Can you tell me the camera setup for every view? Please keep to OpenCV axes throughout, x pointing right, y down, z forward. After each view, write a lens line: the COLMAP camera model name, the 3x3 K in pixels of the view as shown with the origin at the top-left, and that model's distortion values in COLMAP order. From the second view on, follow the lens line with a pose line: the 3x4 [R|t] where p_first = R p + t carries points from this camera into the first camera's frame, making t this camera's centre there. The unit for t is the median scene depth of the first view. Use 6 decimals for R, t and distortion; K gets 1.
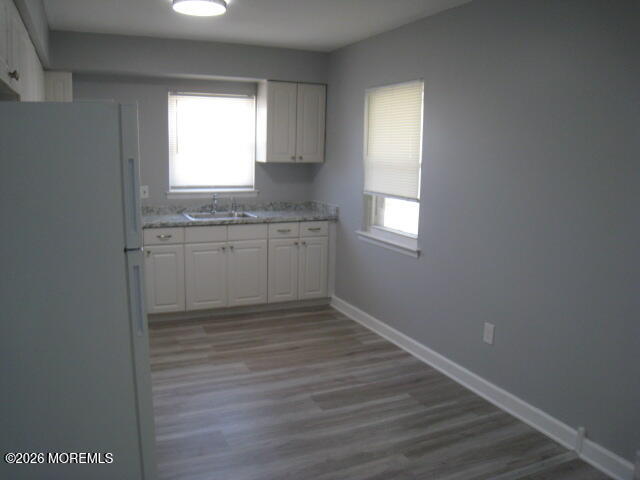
lens RADIAL K [[538.5, 0, 320.0], [0, 538.5, 240.0], [0, 0, 1]] dist [-0.116617, 0.009378]
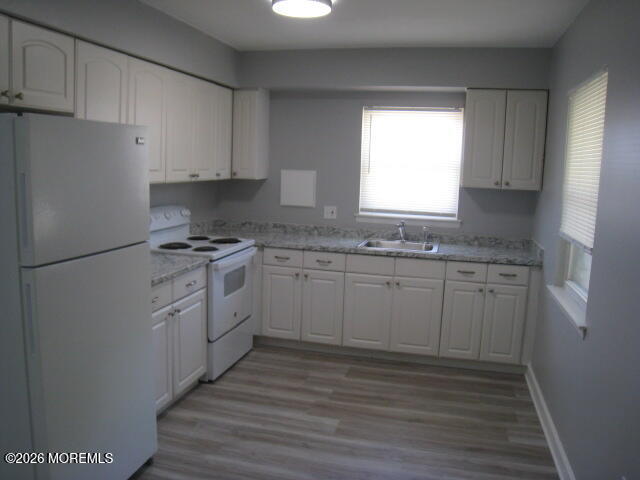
lens RADIAL K [[538.5, 0, 320.0], [0, 538.5, 240.0], [0, 0, 1]] dist [-0.116617, 0.009378]
pose [[0.782613, 0.093814, -0.615399, 0.249134], [-0.120595, 0.992700, -0.002032, -0.036937], [0.610716, 0.075804, 0.788213, 0.231855]]
